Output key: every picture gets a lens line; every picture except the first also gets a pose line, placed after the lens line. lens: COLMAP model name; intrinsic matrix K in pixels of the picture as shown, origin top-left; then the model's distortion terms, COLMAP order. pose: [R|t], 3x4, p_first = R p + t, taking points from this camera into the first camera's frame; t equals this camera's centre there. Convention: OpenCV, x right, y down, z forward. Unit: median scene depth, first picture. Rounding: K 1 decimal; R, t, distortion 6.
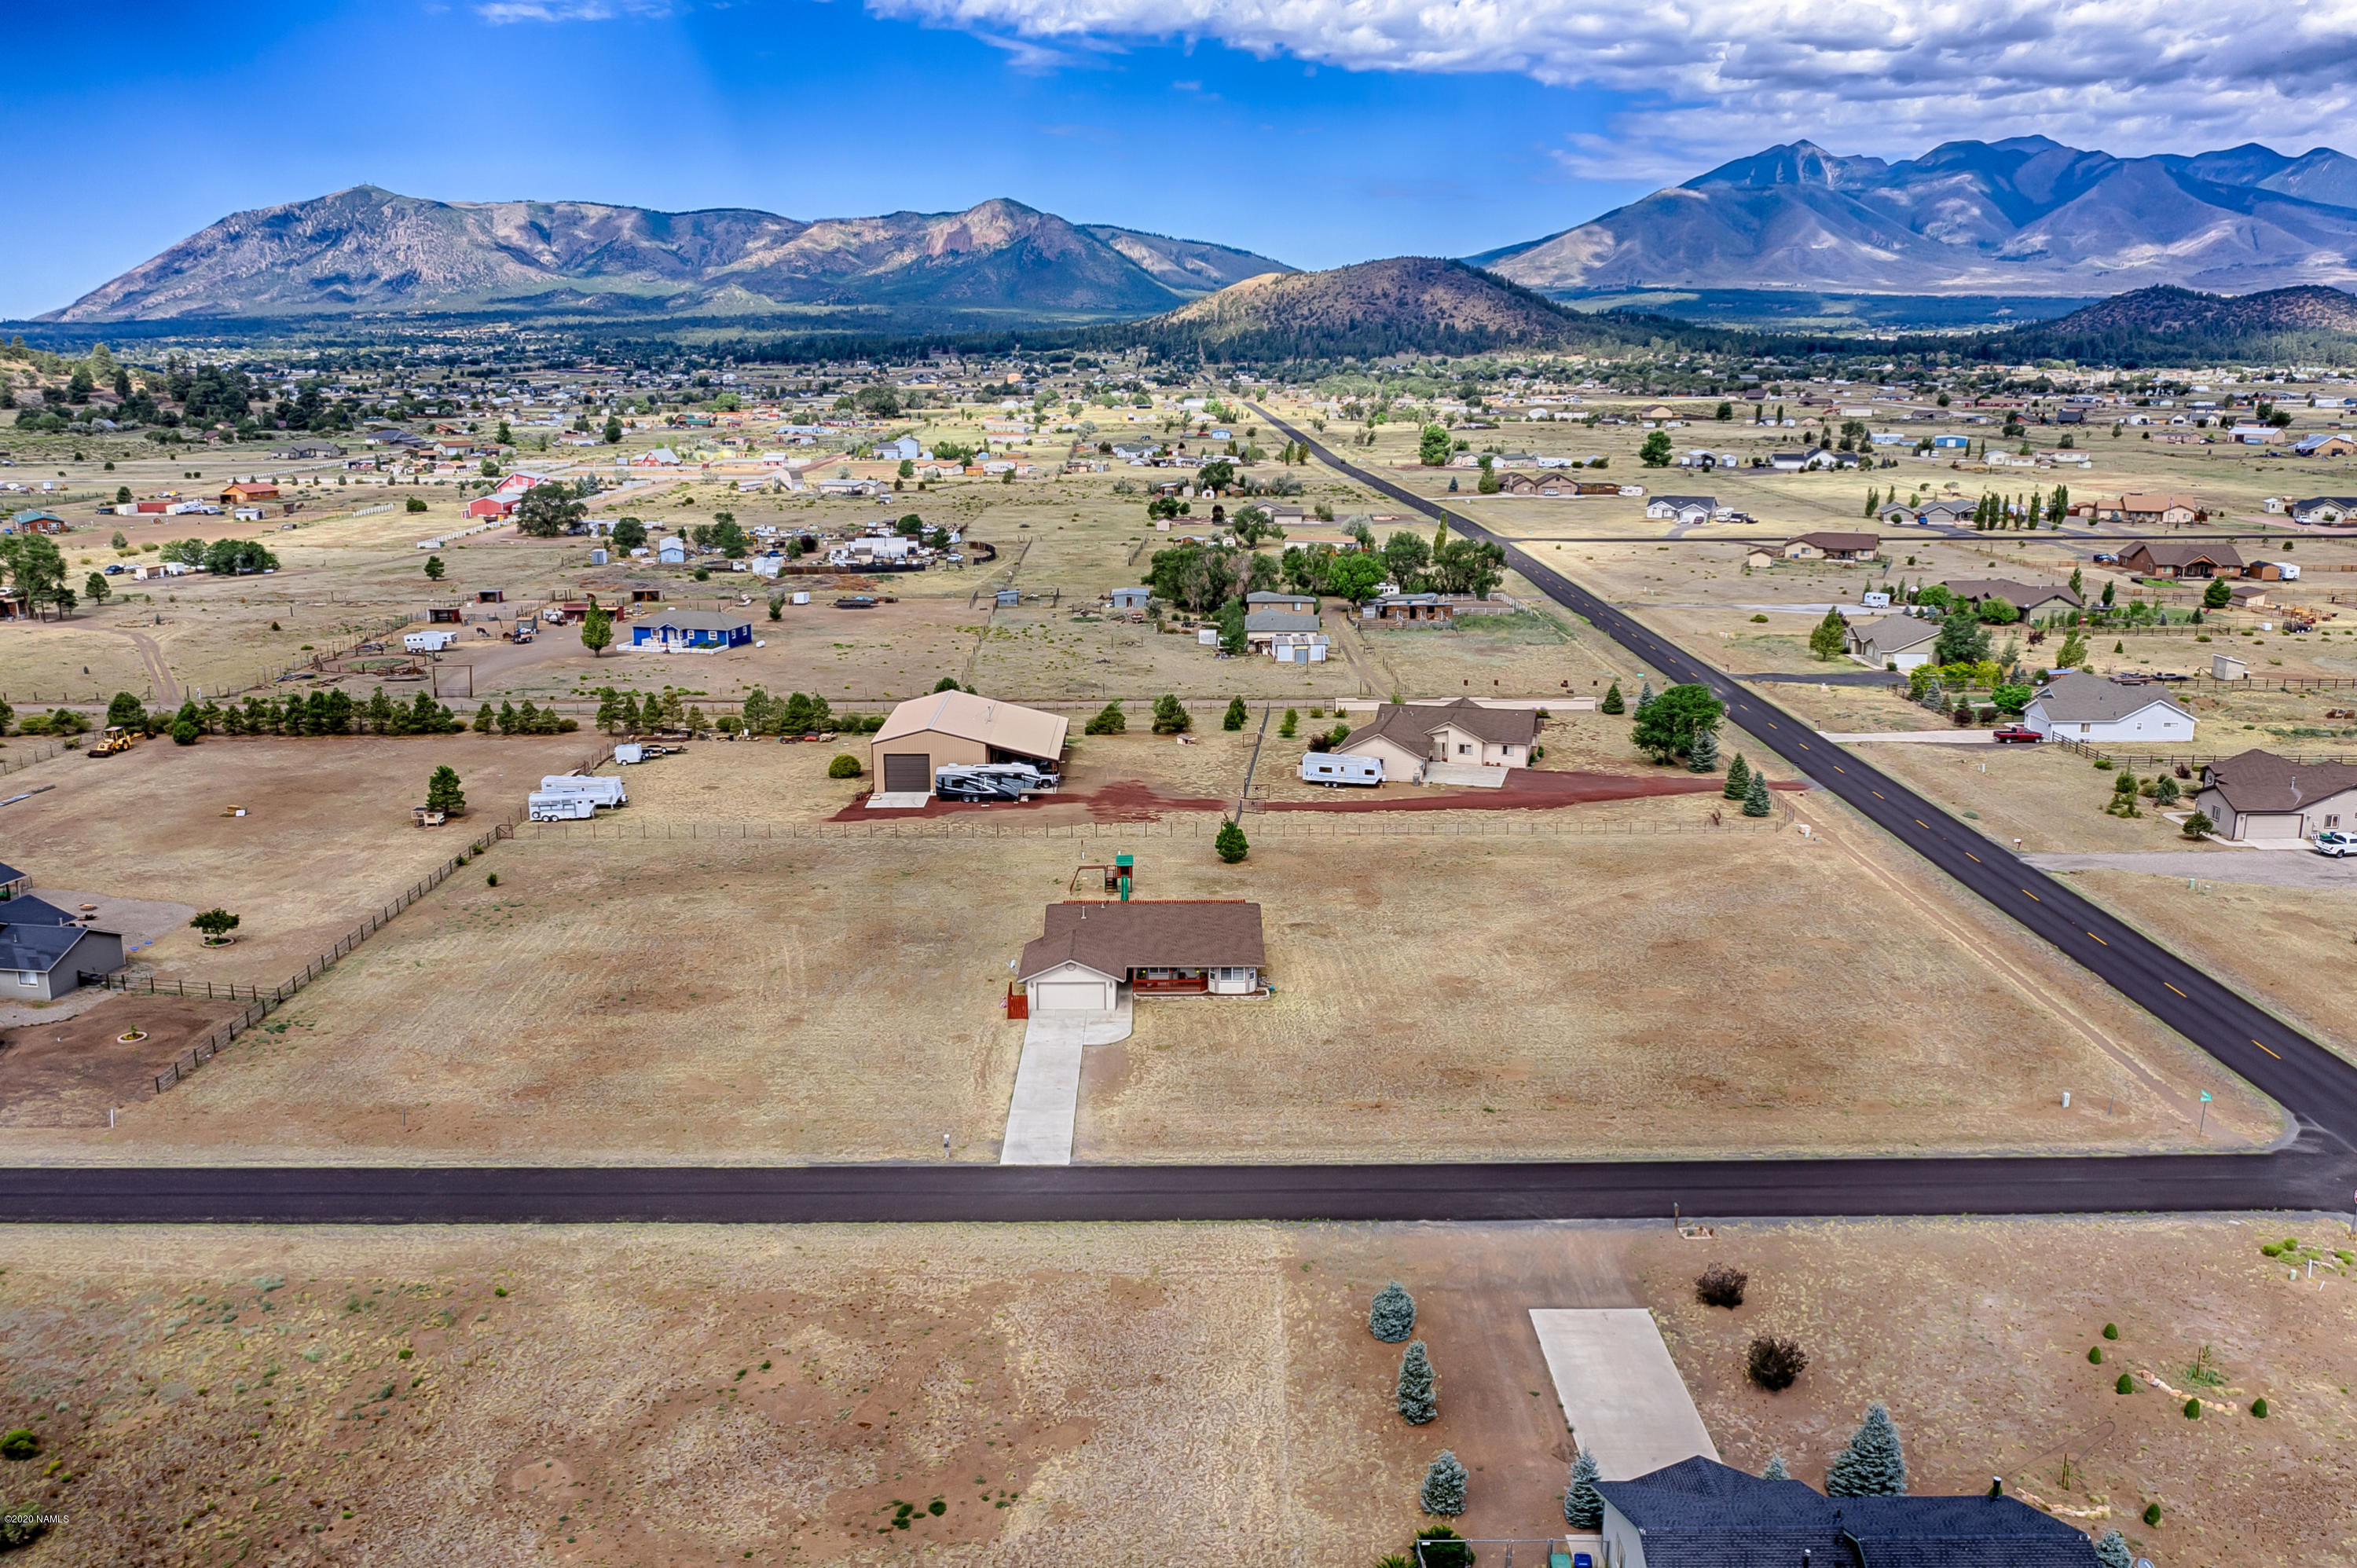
lens RADIAL K [[1869.5, 0, 1179.5], [0, 1869.5, 780.4], [0, 0, 1]] dist [-0.012815, 0.006777]
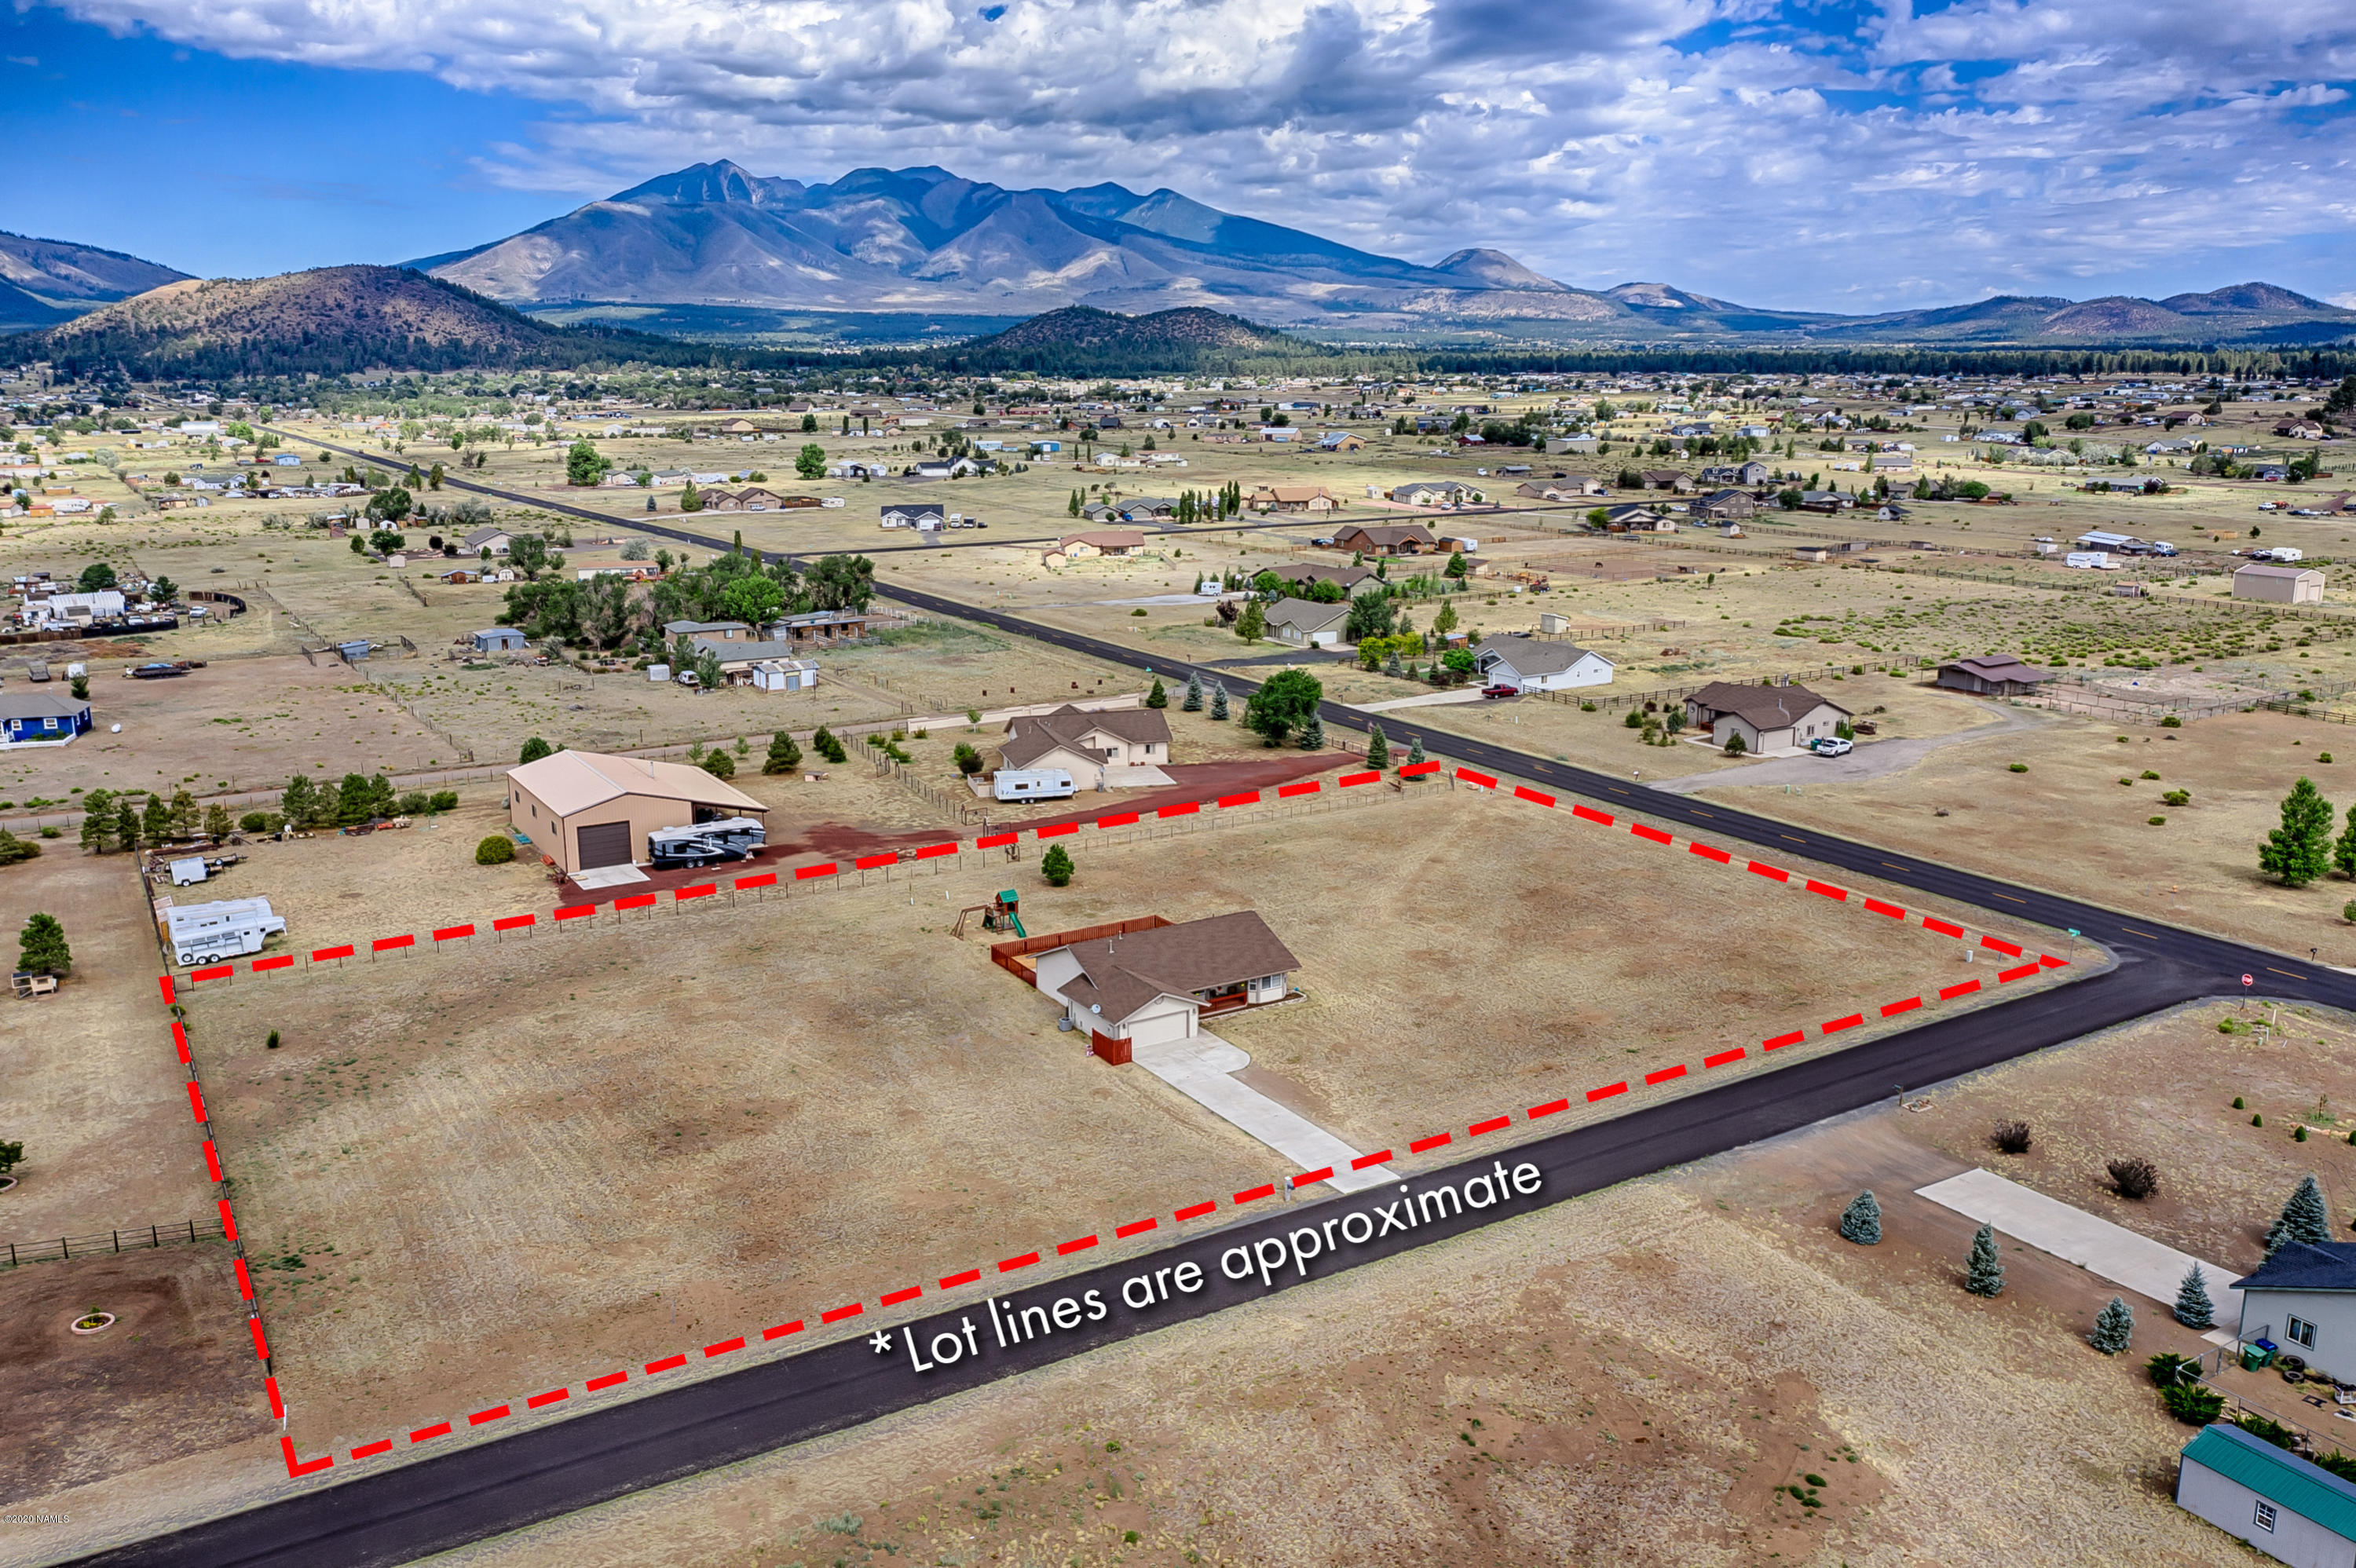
lens RADIAL K [[1868.6, 0, 1183.9], [0, 1868.6, 779.3], [0, 0, 1]] dist [-0.012815, 0.006777]
pose [[0.853336, -0.114632, 0.508604, -0.126225], [0.118585, 0.992635, 0.024764, -0.008556], [-0.507697, 0.039181, 0.860644, 0.038414]]
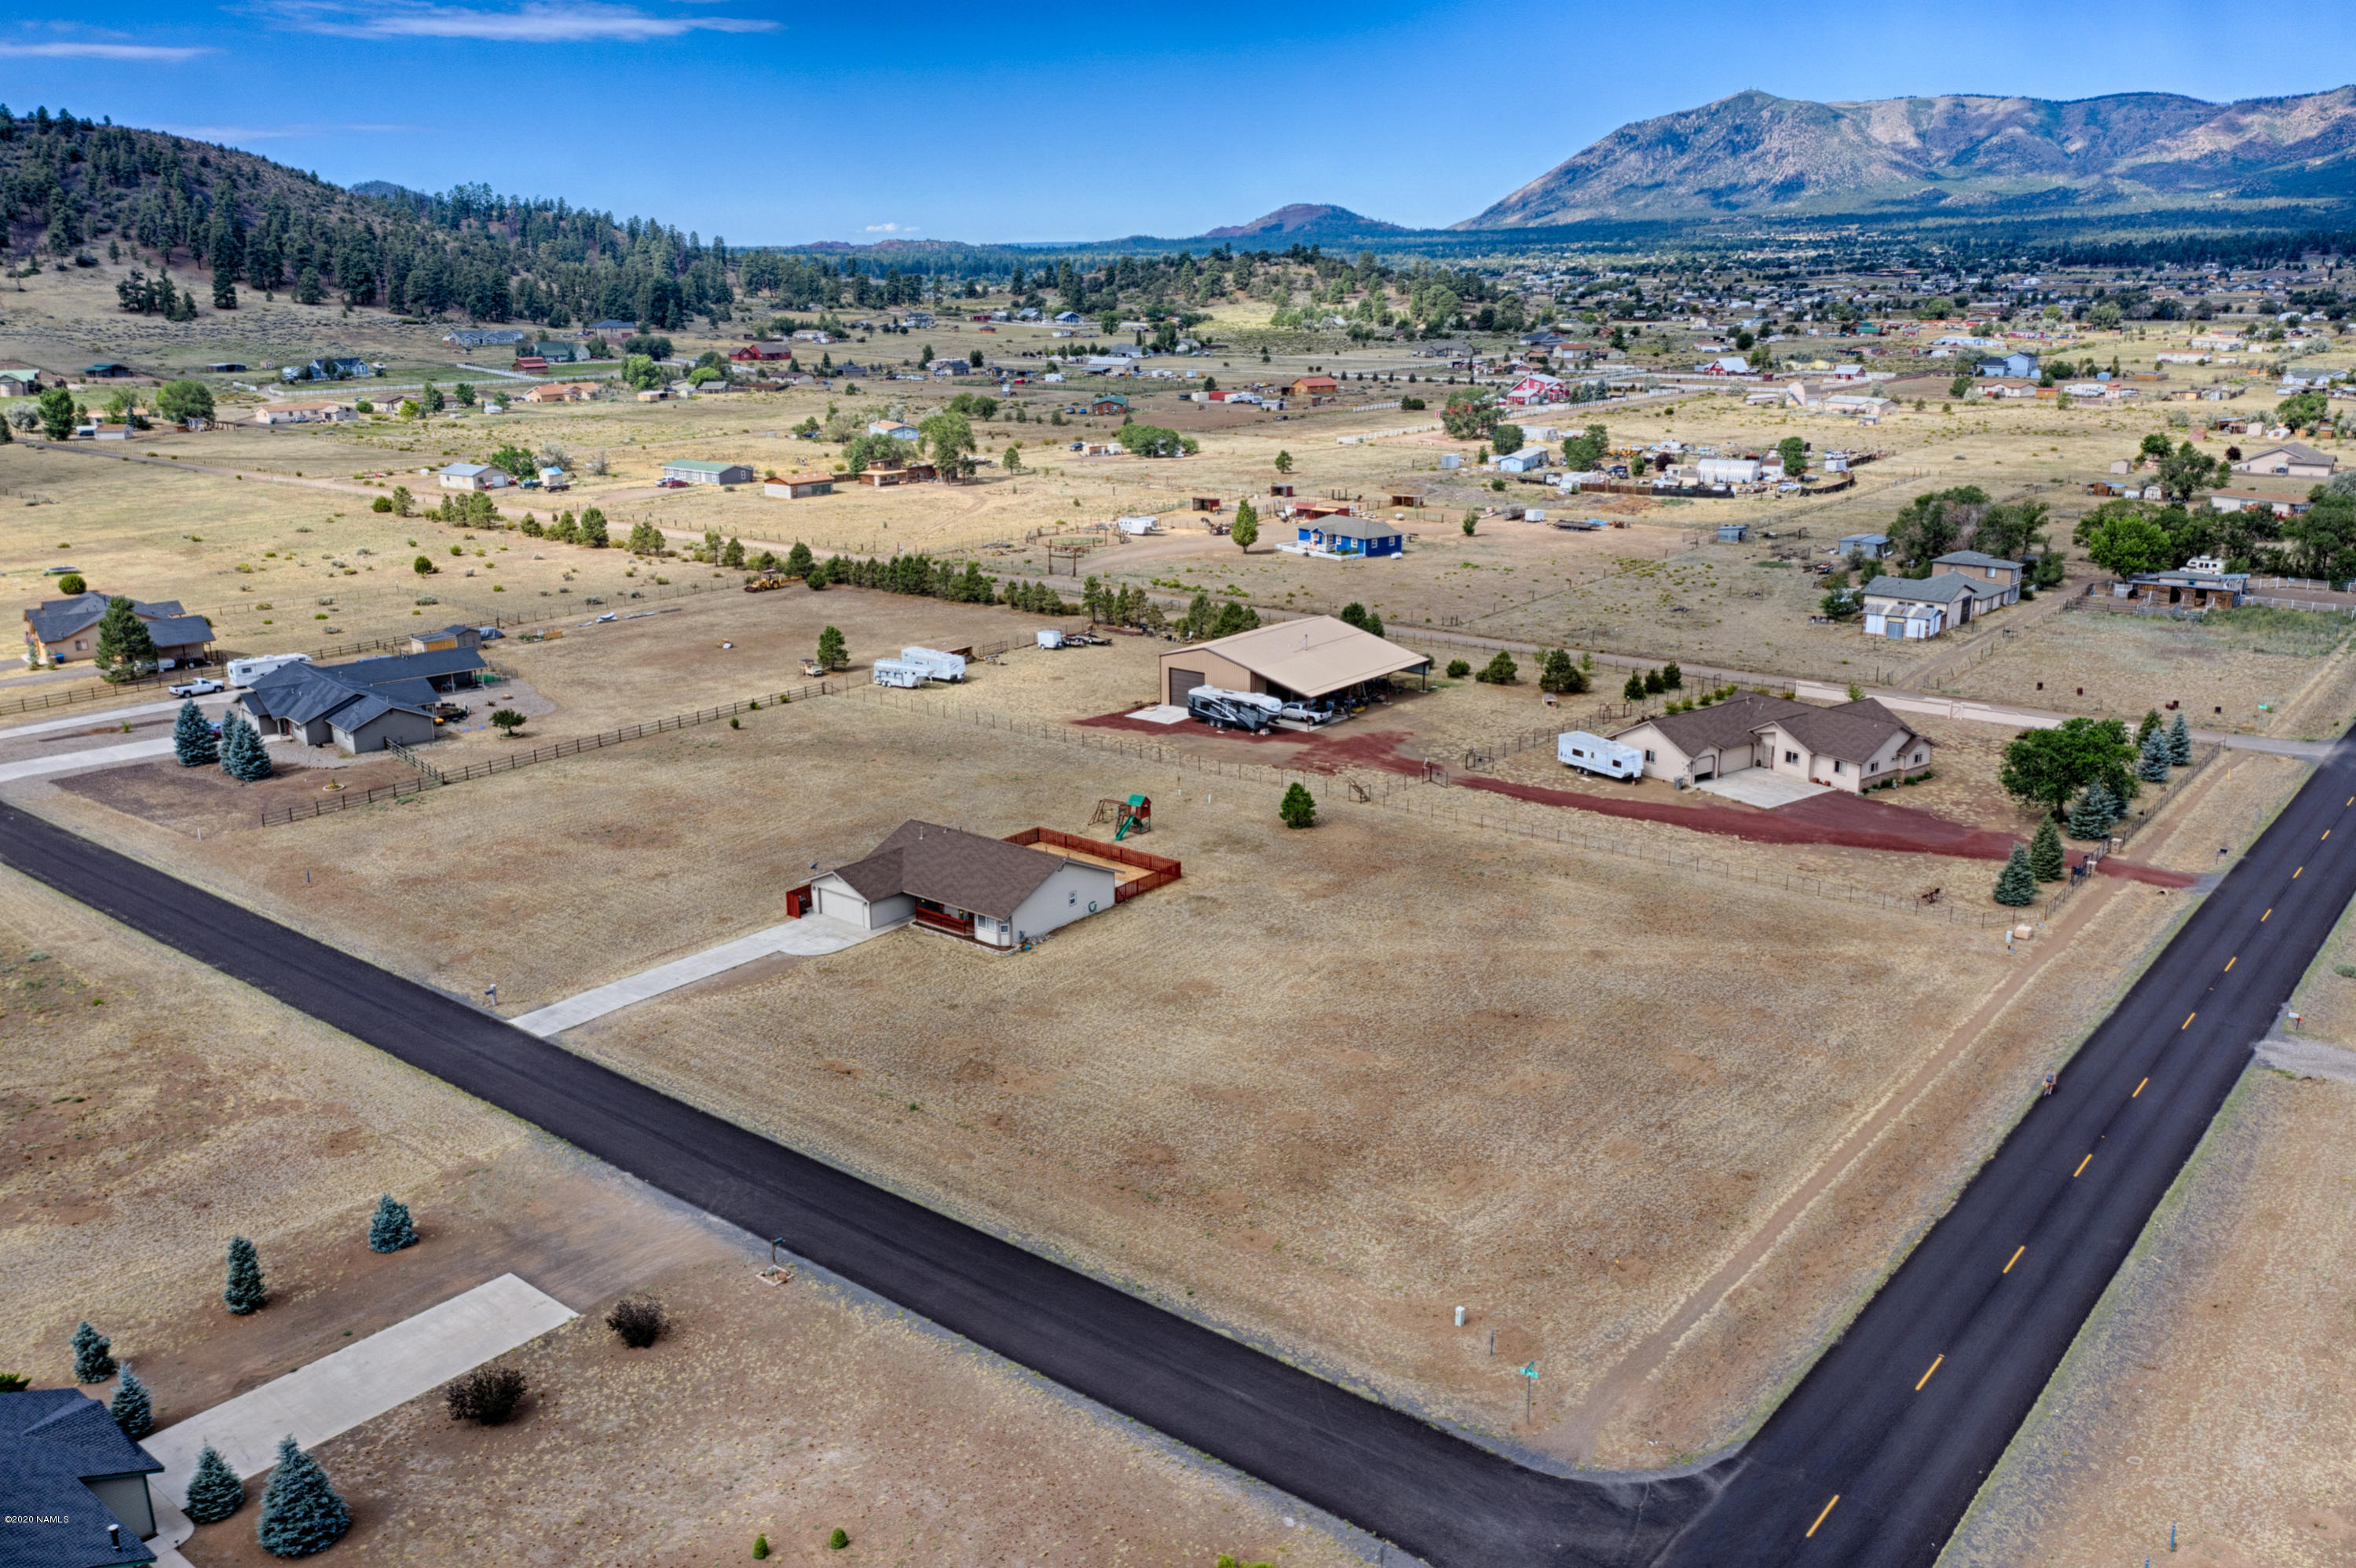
lens RADIAL K [[1868.6, 0, 1172.6], [0, 1868.6, 788.8], [0, 0, 1]] dist [-0.012815, 0.006777]
pose [[0.767602, 0.169740, -0.618042, 0.168772], [-0.136541, 0.985465, 0.101067, -0.018284], [0.626214, 0.006809, 0.779621, 0.077098]]
